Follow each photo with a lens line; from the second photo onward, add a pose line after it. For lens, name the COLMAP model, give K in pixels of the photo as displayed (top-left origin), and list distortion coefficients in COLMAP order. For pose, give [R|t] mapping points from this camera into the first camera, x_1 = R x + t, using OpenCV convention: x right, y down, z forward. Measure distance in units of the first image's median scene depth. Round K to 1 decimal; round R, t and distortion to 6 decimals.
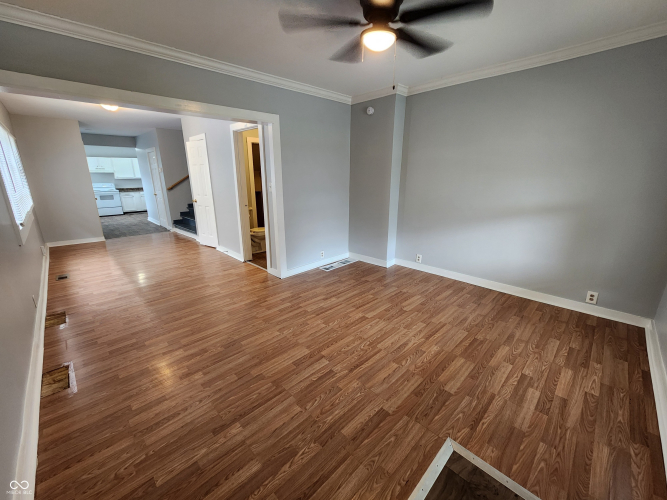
lens RADIAL K [[272.1, 0, 337.3], [0, 272.1, 245.6], [0, 0, 1]] dist [0.007974, -0.000526]
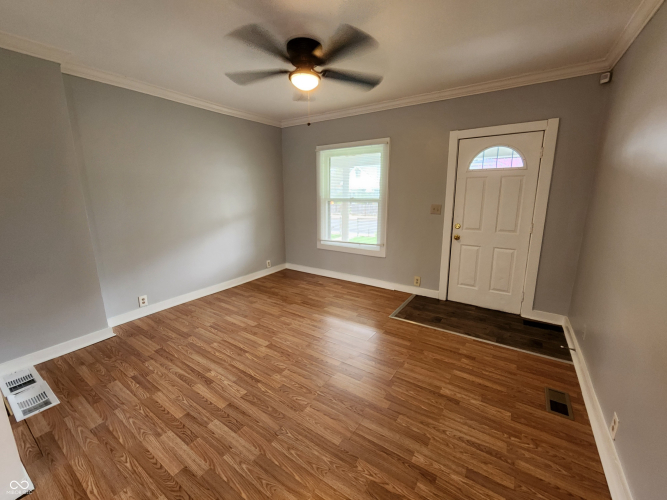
lens RADIAL K [[272.1, 0, 337.3], [0, 272.1, 245.6], [0, 0, 1]] dist [0.007974, -0.000526]
pose [[-0.188508, -0.190570, 0.963404, -0.745481], [0.254781, 0.937914, 0.235380, -0.203105], [-0.948447, 0.289828, -0.128251, 0.792965]]
